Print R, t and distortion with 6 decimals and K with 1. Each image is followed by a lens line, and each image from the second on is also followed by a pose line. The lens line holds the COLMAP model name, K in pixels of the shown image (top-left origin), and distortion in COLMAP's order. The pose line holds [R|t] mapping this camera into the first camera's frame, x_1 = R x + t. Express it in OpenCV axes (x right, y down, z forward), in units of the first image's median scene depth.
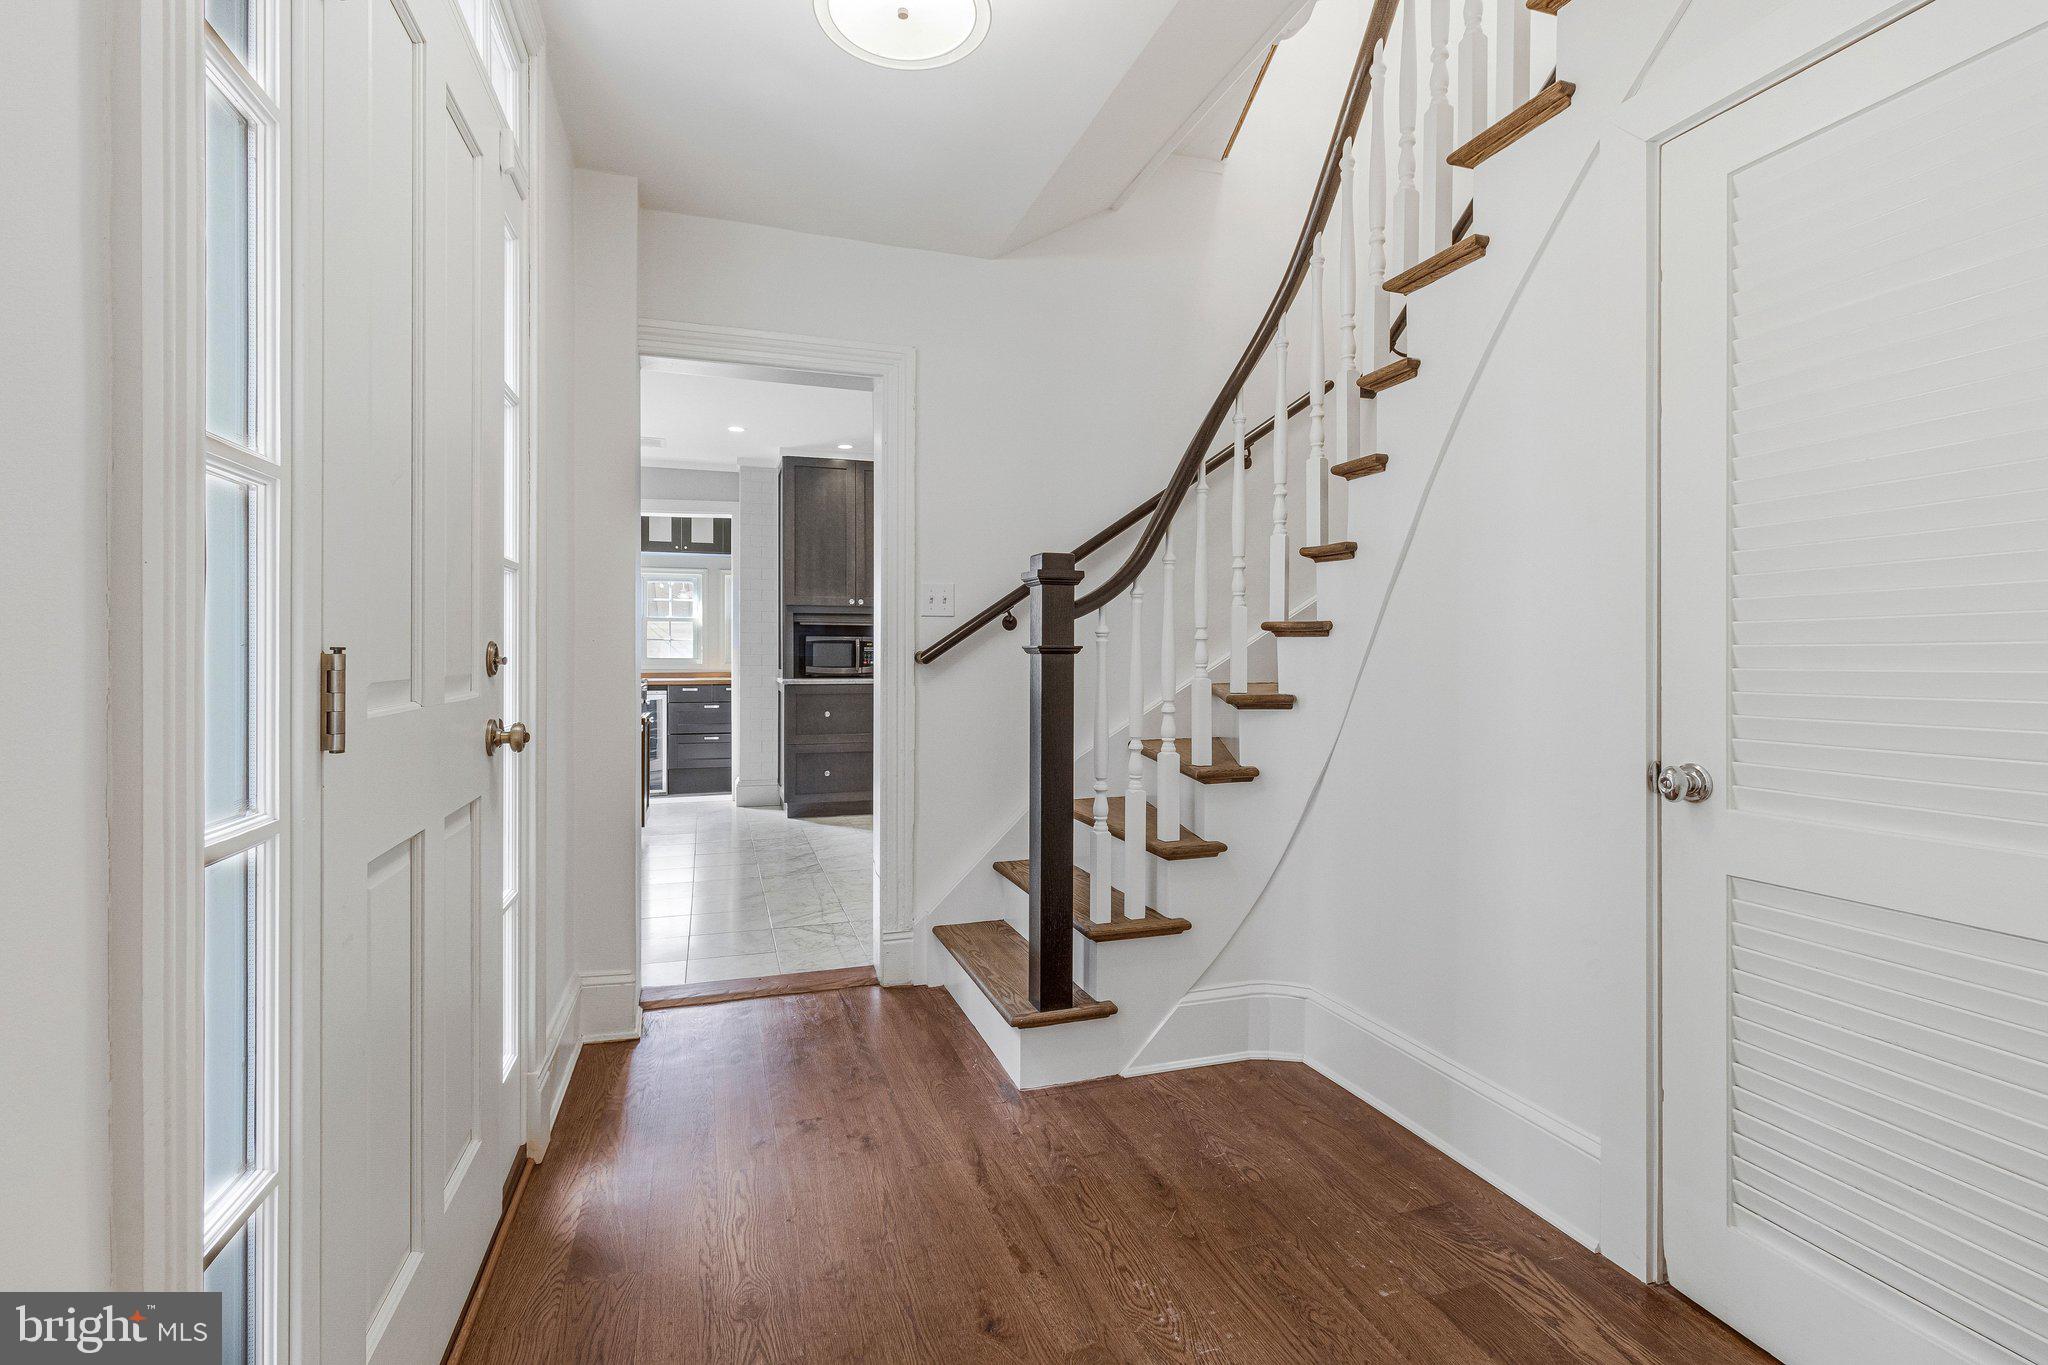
lens RADIAL K [[980.7, 0, 1017.4], [0, 980.7, 666.5], [0, 0, 1]] dist [0.003617, 0.000192]
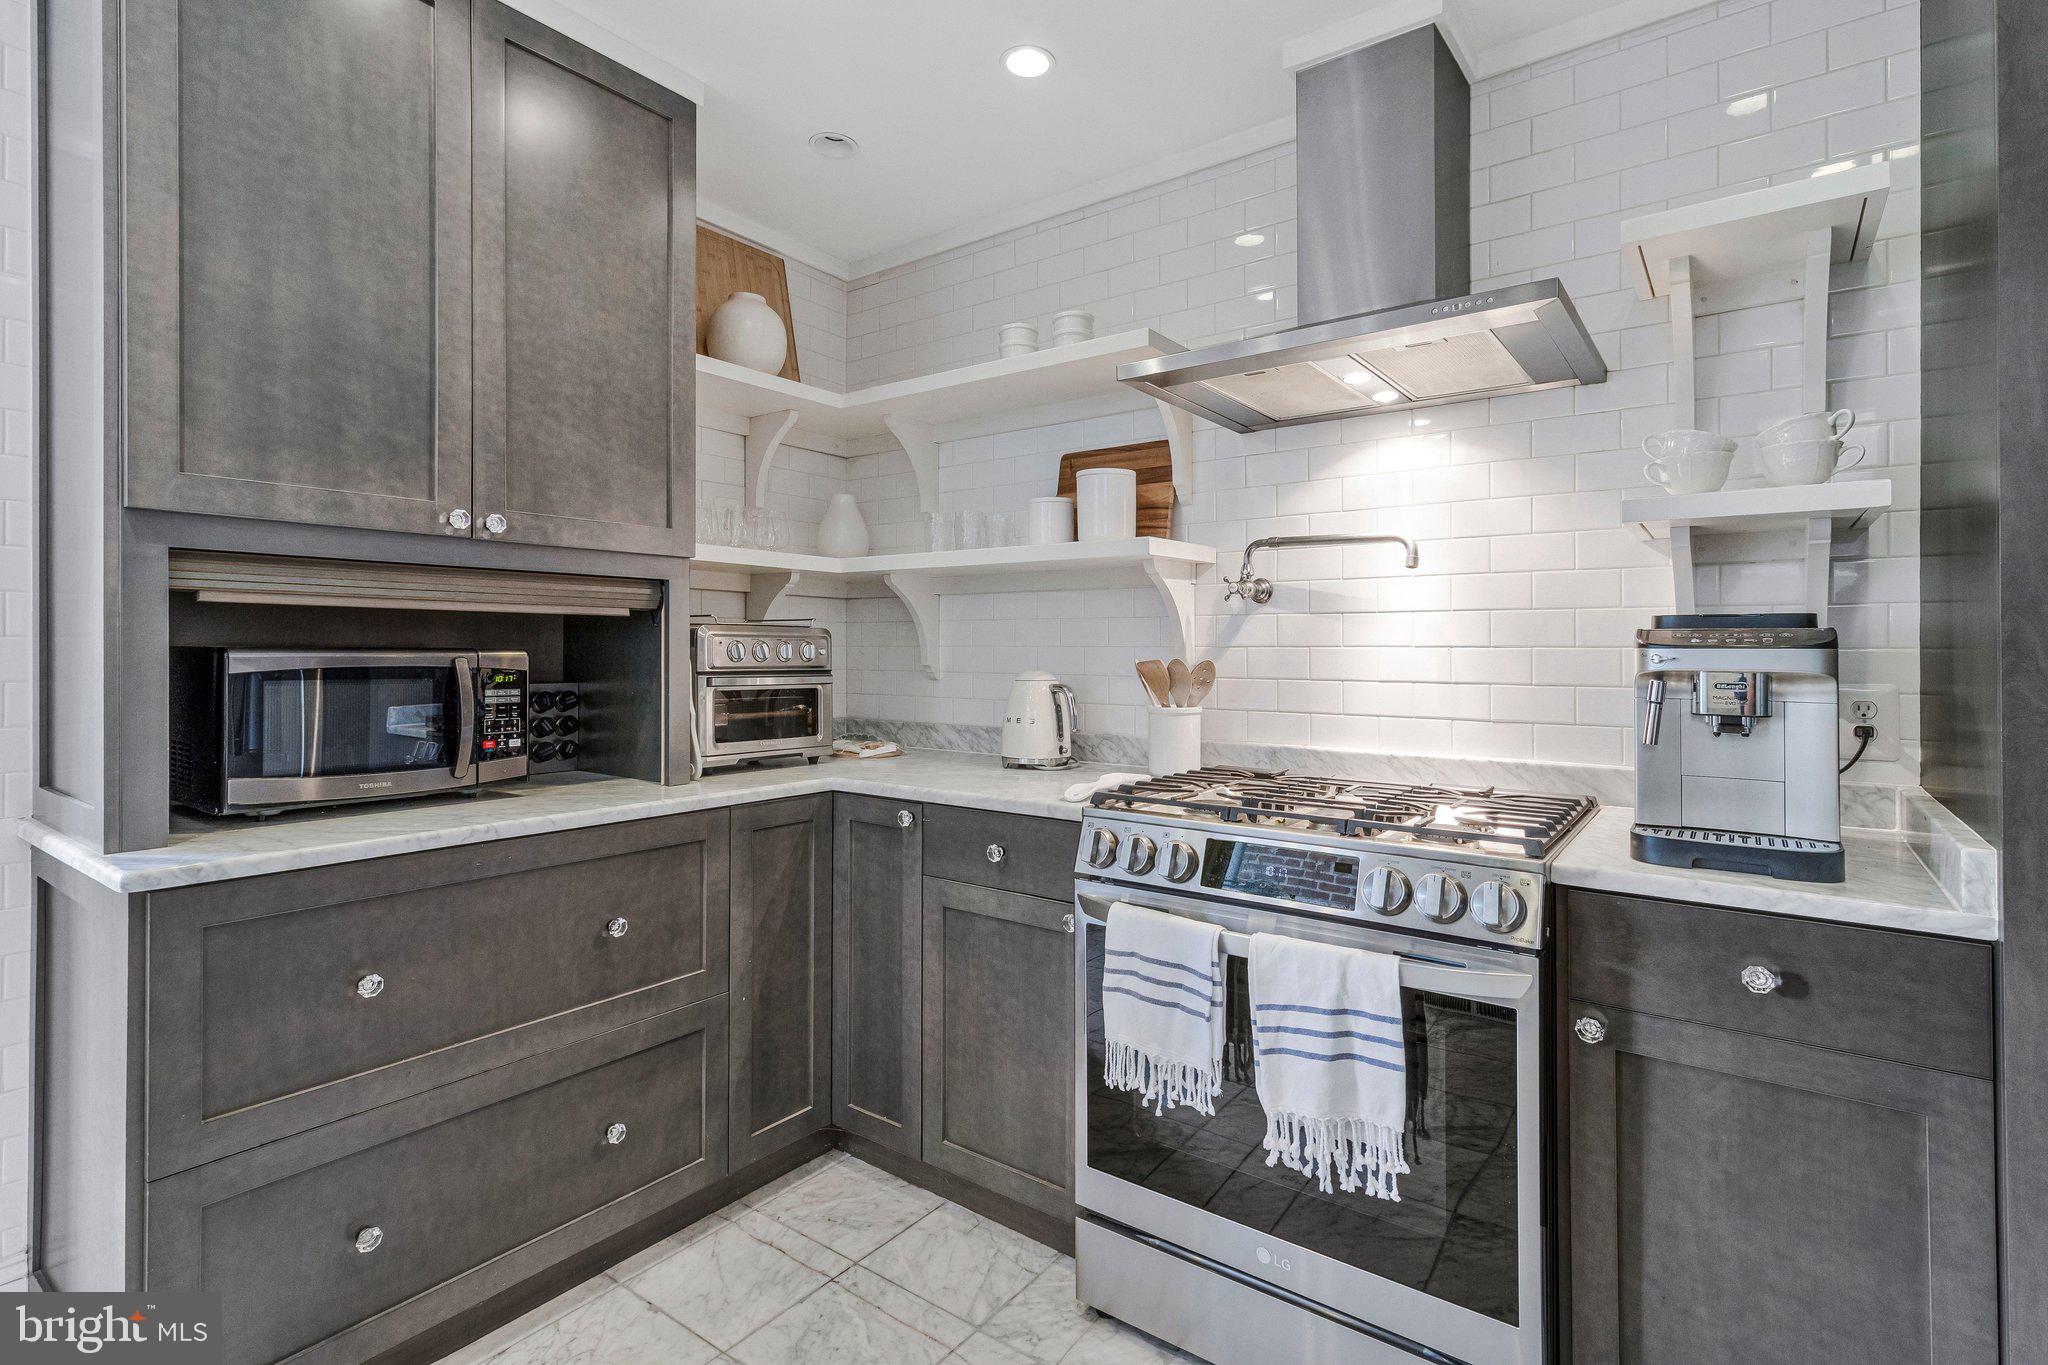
lens RADIAL K [[980.7, 0, 1024.8], [0, 980.7, 651.4], [0, 0, 1]] dist [0.003617, 0.000192]
pose [[0.807104, -0.002534, 0.590403, -0.203390], [0.008529, 0.999936, -0.007367, -0.027846], [-0.590347, 0.010982, 0.807075, 0.706923]]
